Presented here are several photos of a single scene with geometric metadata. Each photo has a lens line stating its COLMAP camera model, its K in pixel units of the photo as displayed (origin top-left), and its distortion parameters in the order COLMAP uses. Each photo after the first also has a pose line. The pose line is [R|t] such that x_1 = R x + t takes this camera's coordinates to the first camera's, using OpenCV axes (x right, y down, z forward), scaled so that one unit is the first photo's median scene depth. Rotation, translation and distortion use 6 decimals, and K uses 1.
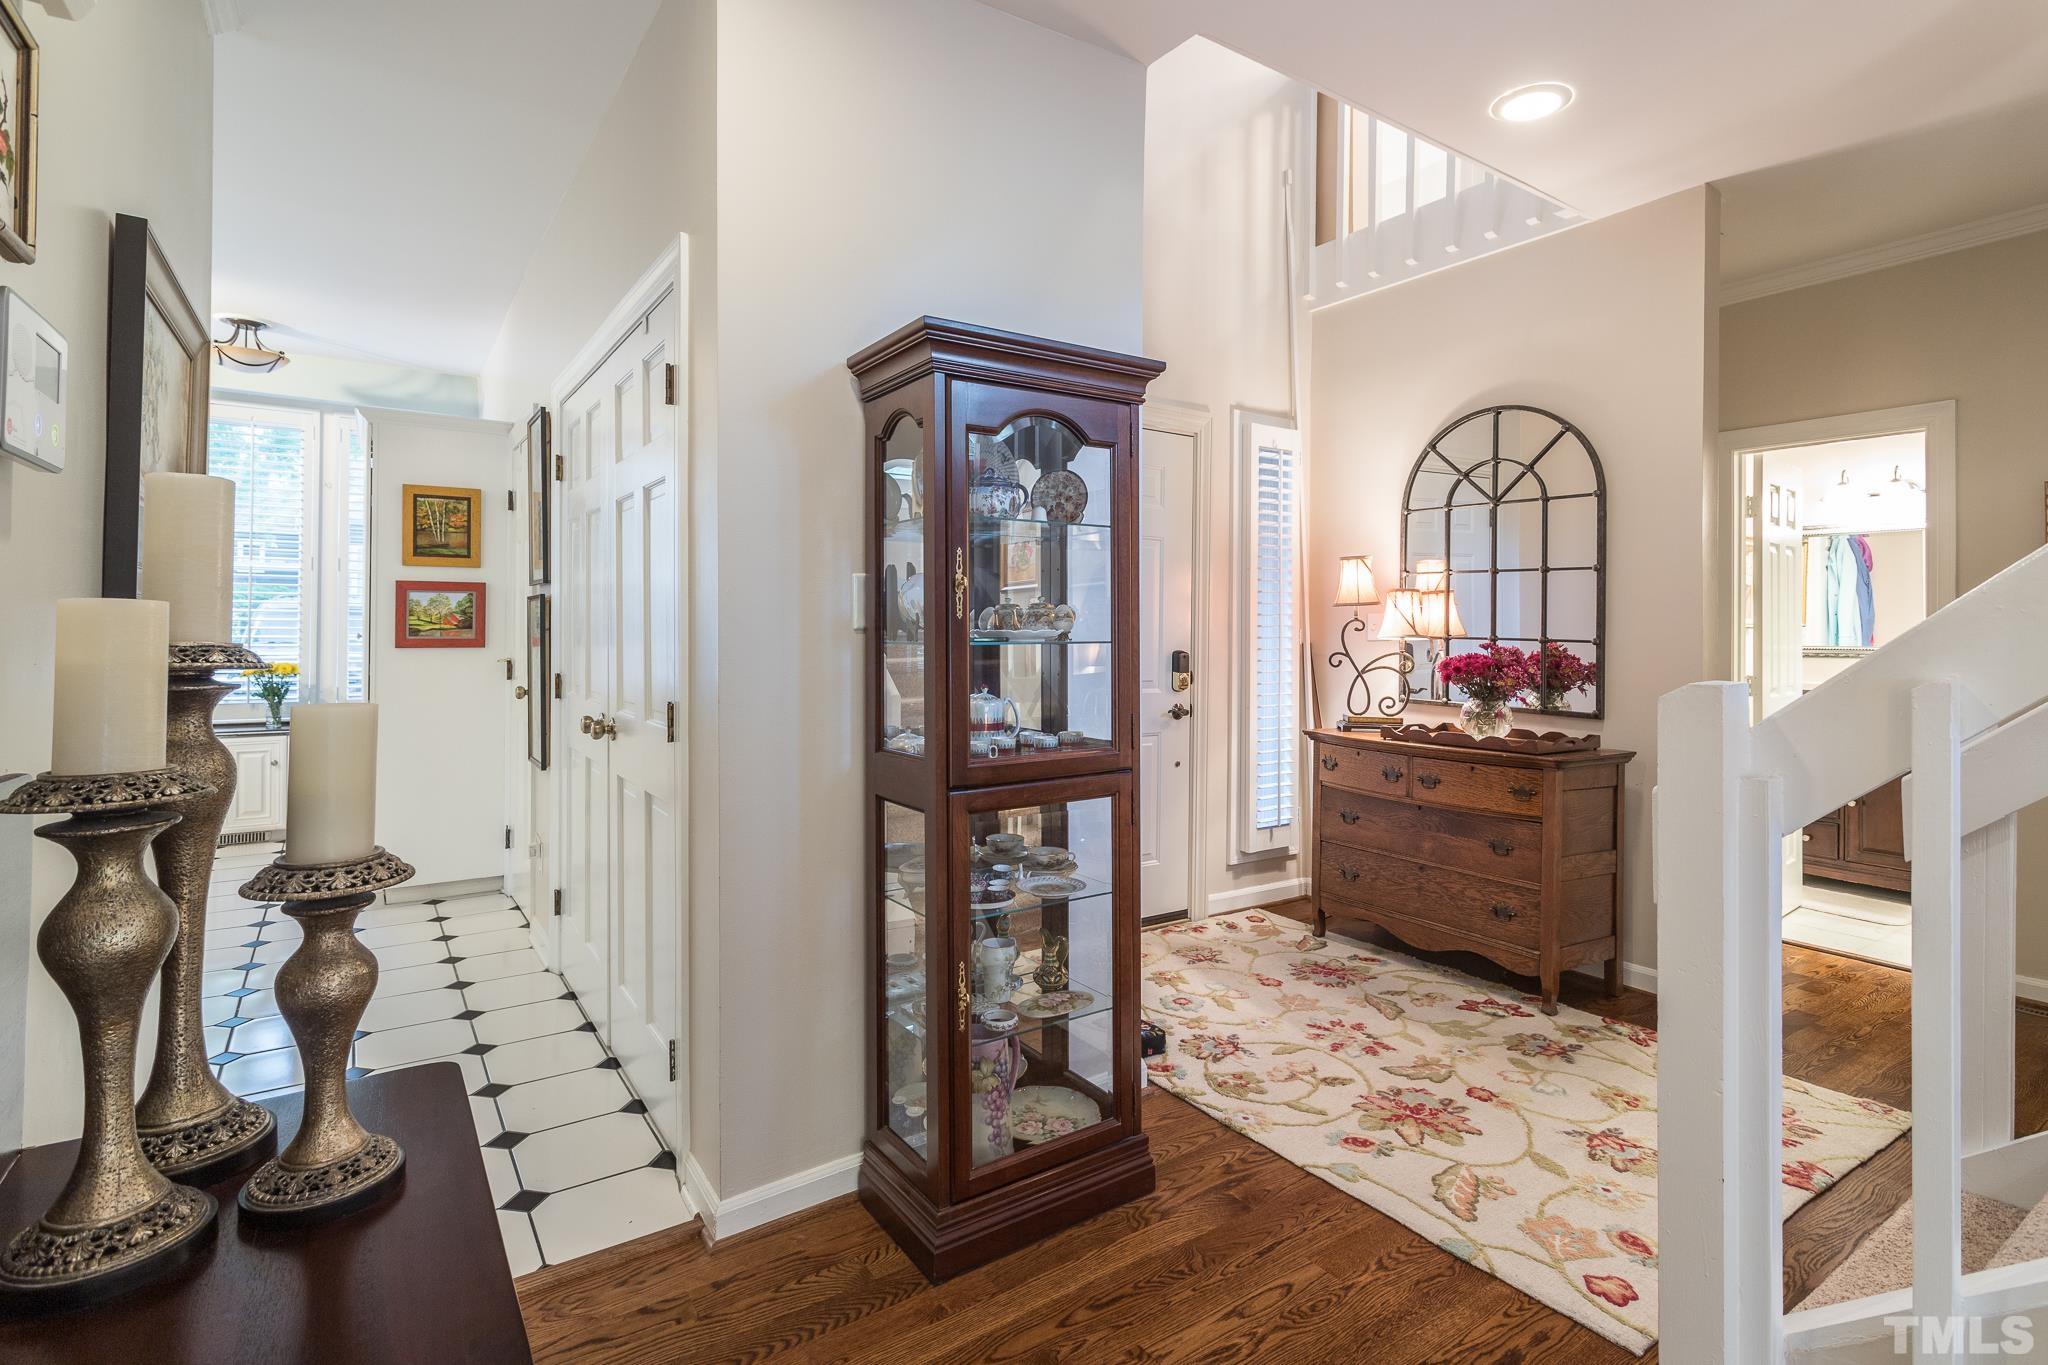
lens RADIAL K [[991.9, 0, 1036.4], [0, 991.9, 639.1], [0, 0, 1]] dist [0.005044, 0.000165]
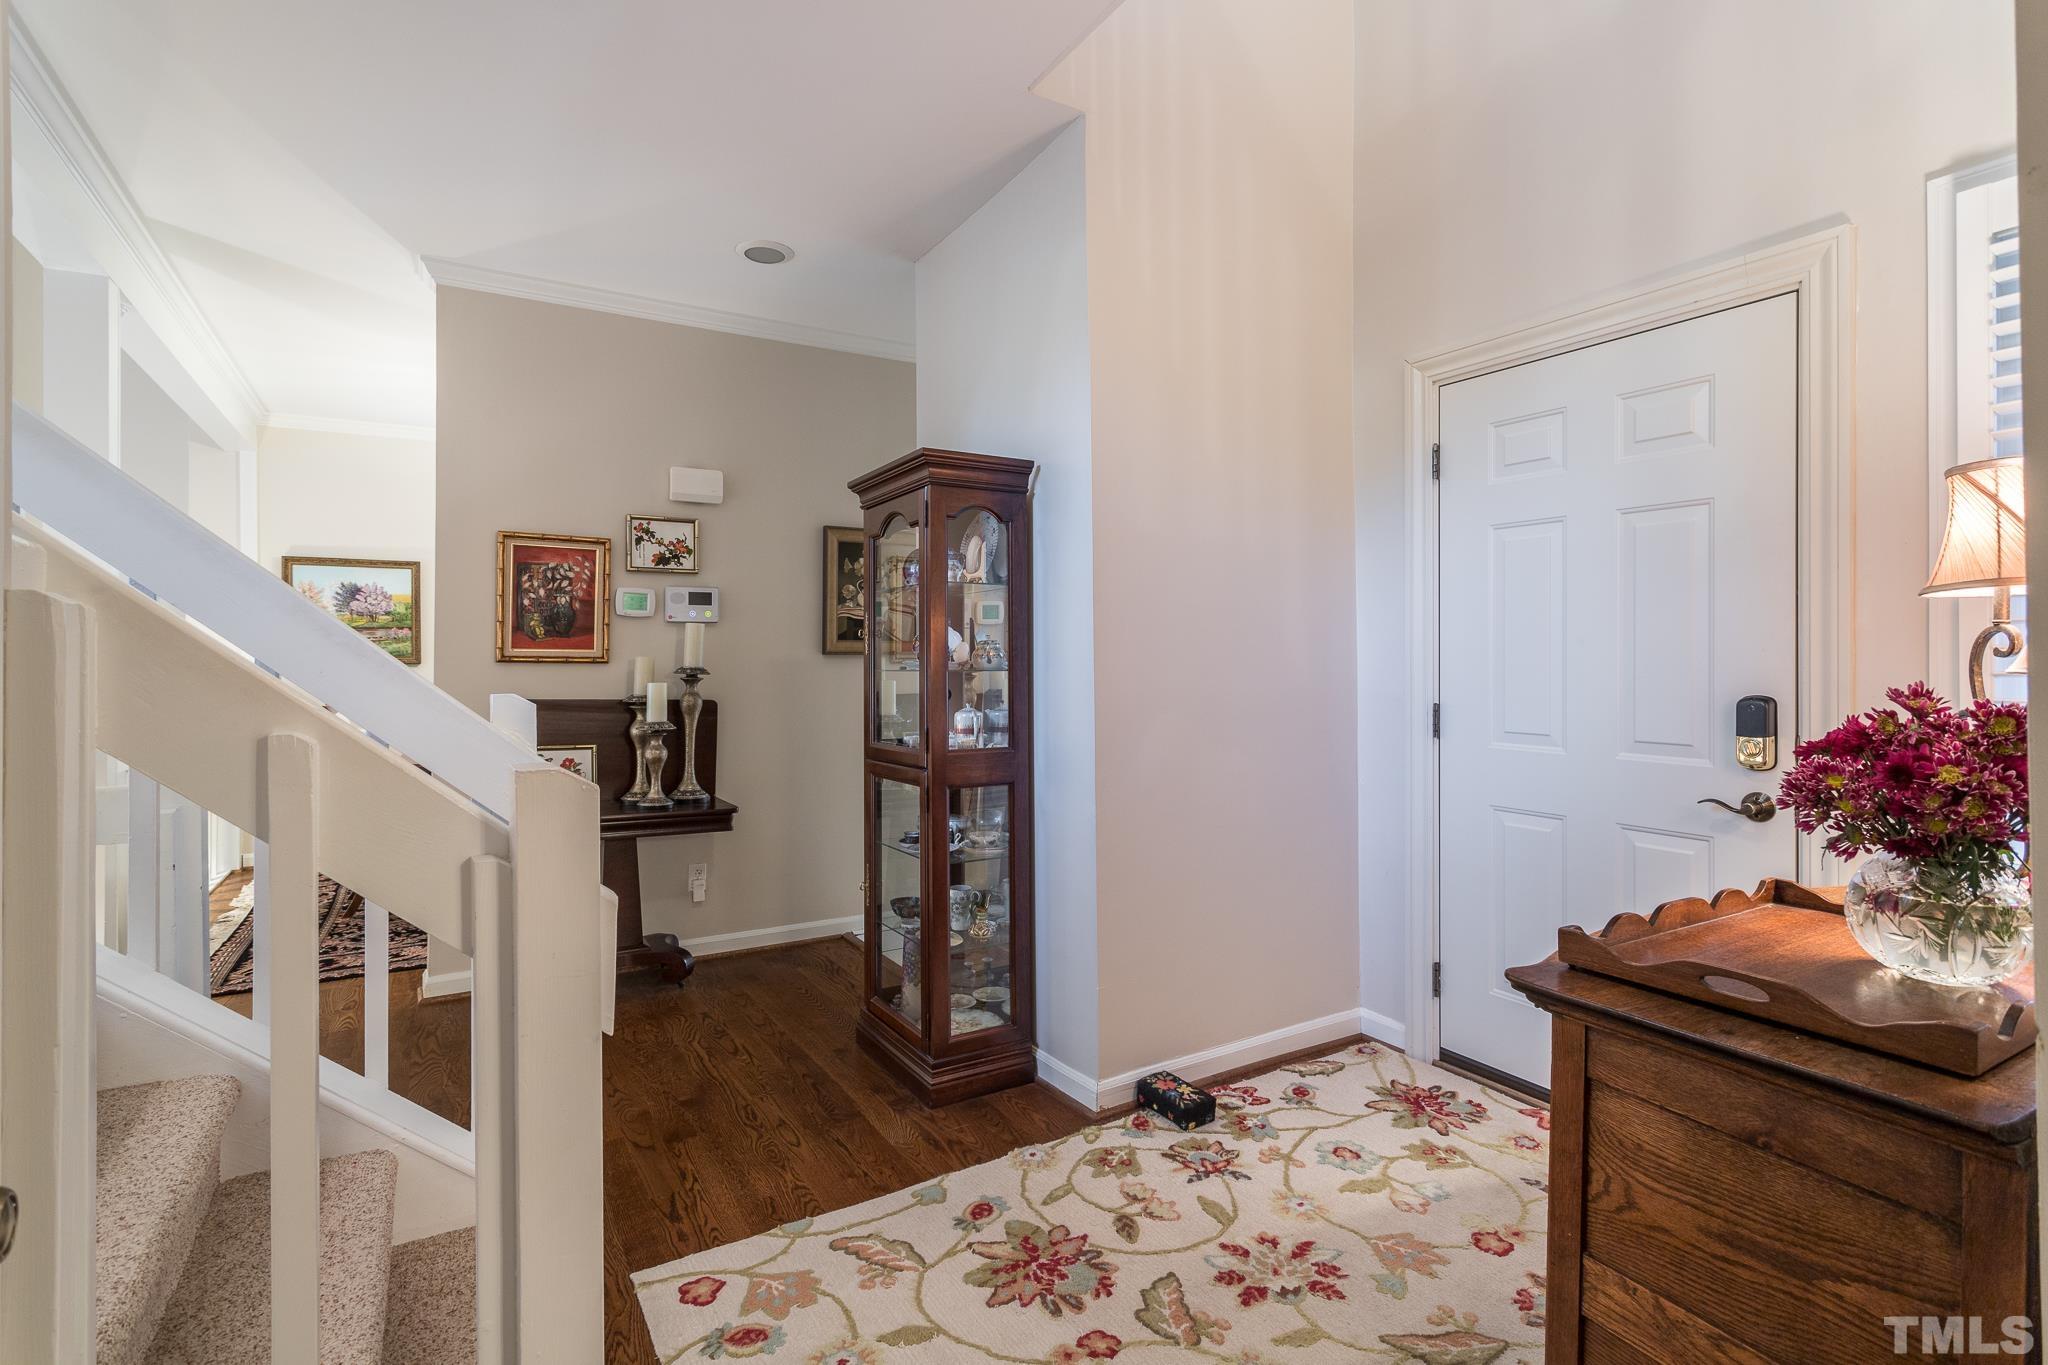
lens RADIAL K [[991.9, 0, 1026.6], [0, 991.9, 664.8], [0, 0, 1]] dist [0.005044, 0.000165]
pose [[-0.066218, -0.002569, -0.997802, 1.118725], [-0.005828, 0.999981, -0.002188, -0.003475], [0.997788, 0.005671, -0.066232, 0.984350]]
